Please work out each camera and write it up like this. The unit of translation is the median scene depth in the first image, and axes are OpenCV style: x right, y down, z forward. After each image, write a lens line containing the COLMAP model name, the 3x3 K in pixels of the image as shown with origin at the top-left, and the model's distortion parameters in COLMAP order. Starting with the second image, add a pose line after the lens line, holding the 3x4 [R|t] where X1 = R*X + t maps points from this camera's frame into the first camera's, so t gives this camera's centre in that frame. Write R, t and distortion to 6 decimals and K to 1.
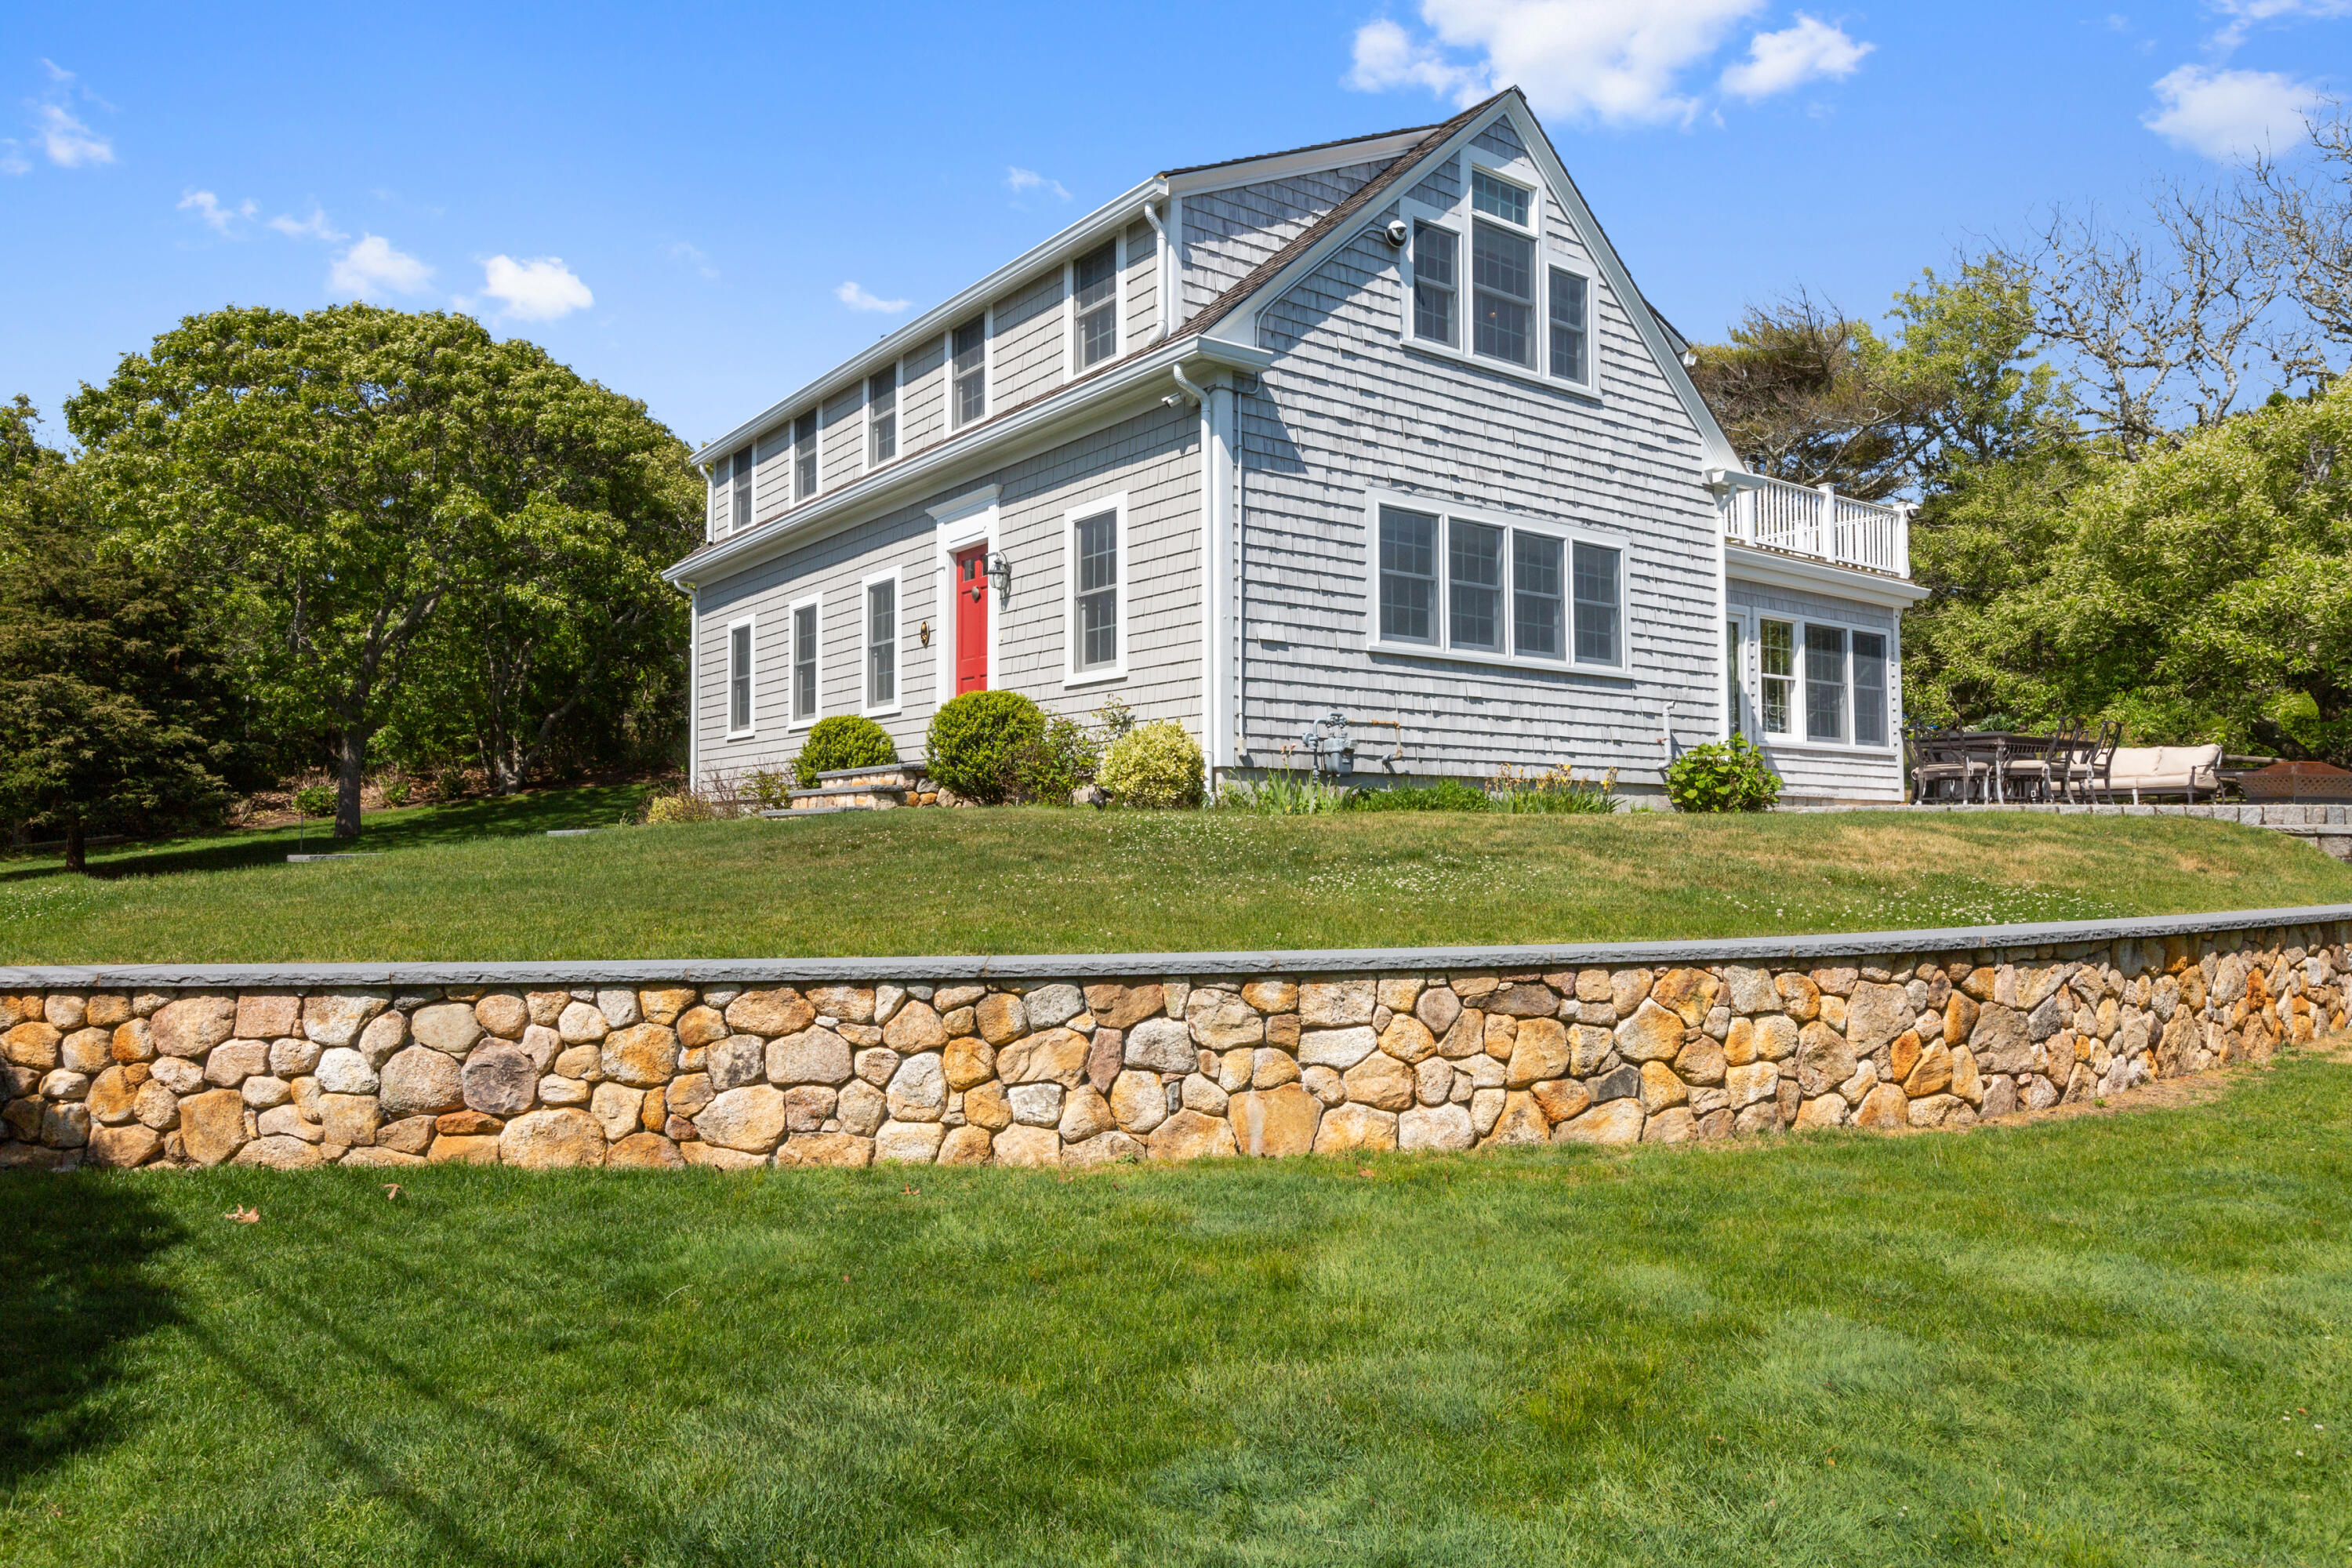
lens RADIAL K [[1546.6, 0, 1167.5], [0, 1546.6, 789.8], [0, 0, 1]] dist [0.004210, -0.002653]
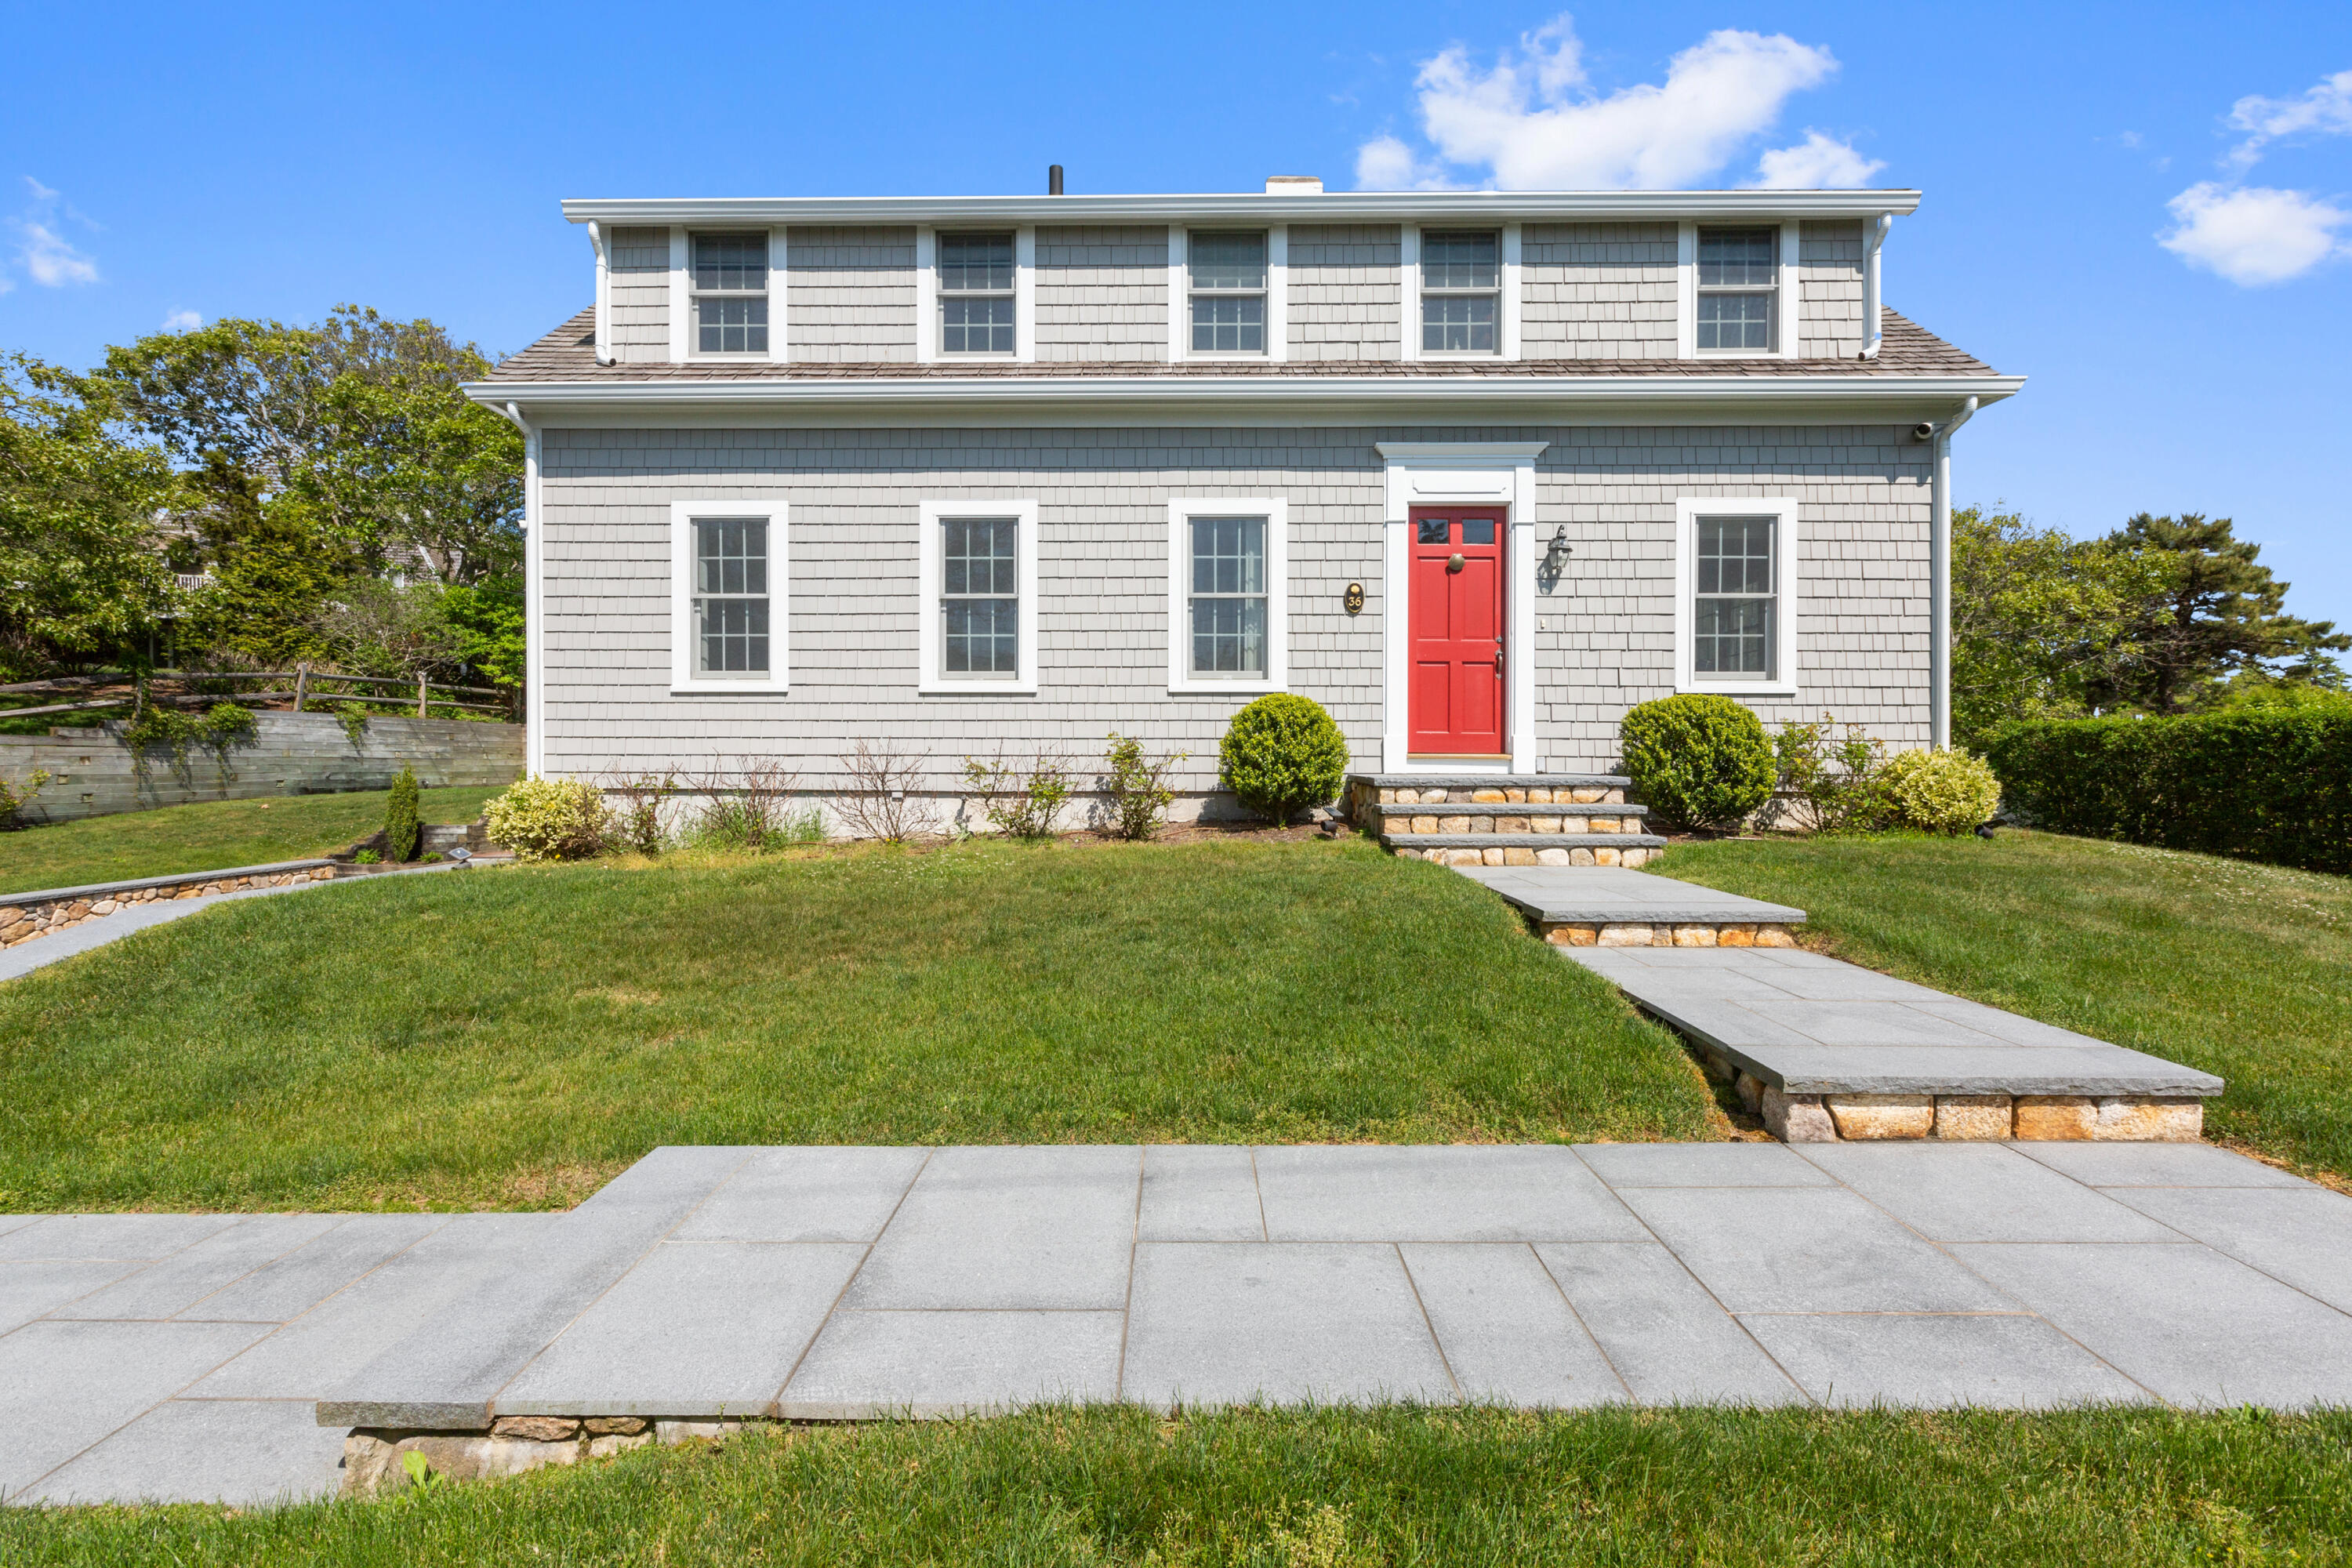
lens RADIAL K [[960.5, 0, 1176.0], [0, 960.5, 784.0], [0, 0, 1]] dist [0.001154, 0.000065]
pose [[0.599062, -0.015840, 0.800546, -0.665382], [-0.032815, 0.998479, 0.044313, -0.026240], [-0.800030, -0.052816, 0.597631, 0.839972]]
